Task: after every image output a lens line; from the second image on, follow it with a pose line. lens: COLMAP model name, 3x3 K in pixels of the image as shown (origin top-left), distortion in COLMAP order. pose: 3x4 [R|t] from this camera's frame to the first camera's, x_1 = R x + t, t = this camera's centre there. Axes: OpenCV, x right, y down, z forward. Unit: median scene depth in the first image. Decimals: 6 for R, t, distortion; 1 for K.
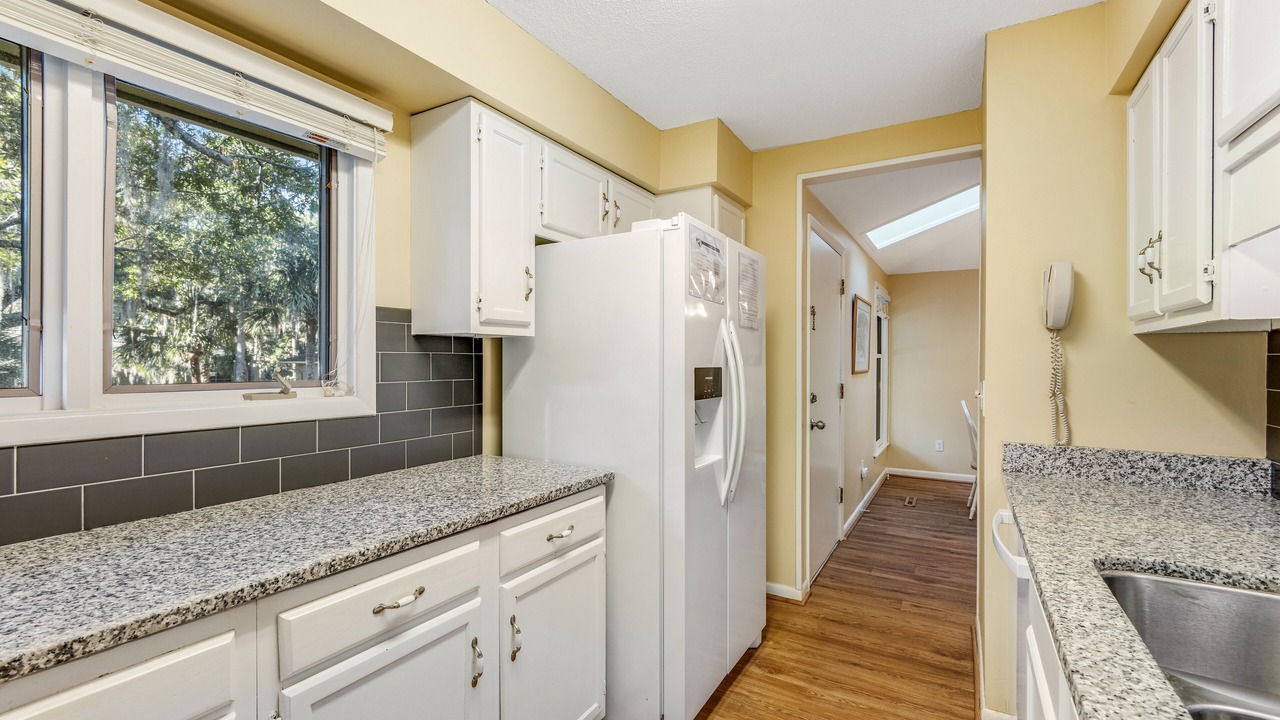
lens RADIAL K [[554.2, 0, 654.8], [0, 554.2, 360.8], [0, 0, 1]] dist [-0.000237, 0.000040]
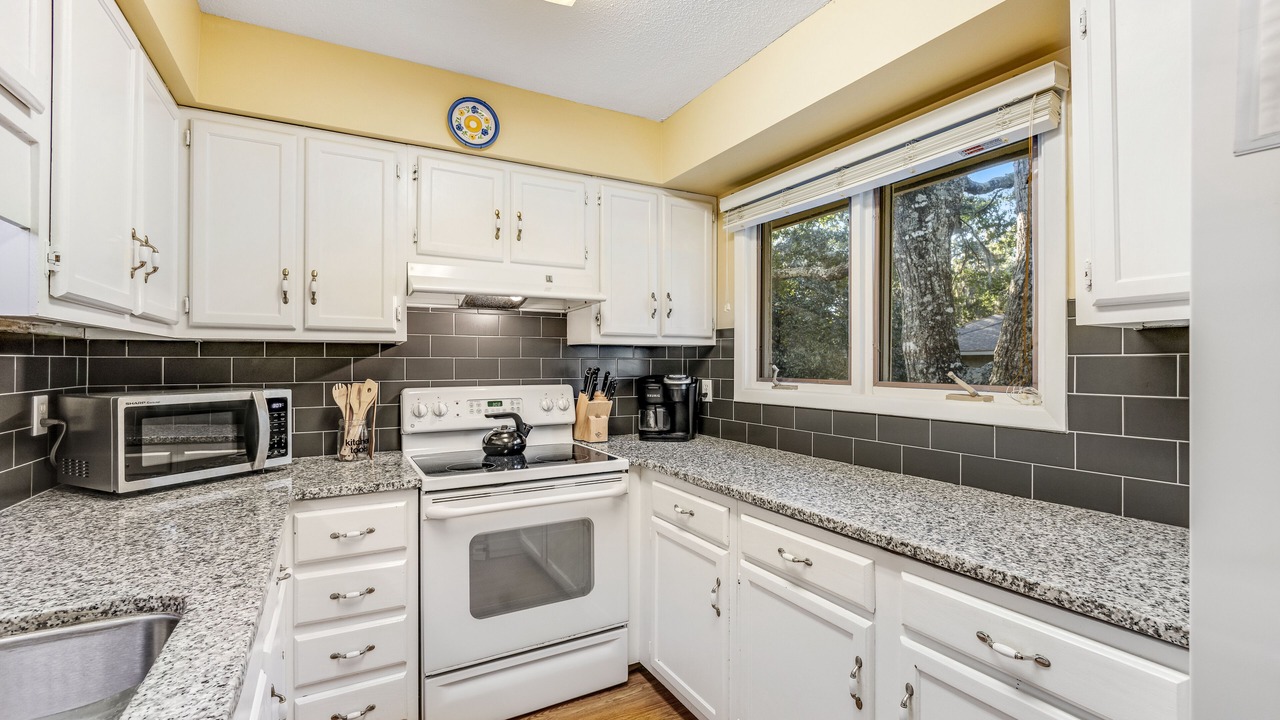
lens RADIAL K [[554.2, 0, 654.8], [0, 554.2, 360.8], [0, 0, 1]] dist [-0.000237, 0.000040]
pose [[-0.508392, -0.008677, -0.861082, 0.628008], [-0.002618, 0.999960, -0.008530, 0.000686], [0.861122, -0.002082, -0.508394, 1.097321]]
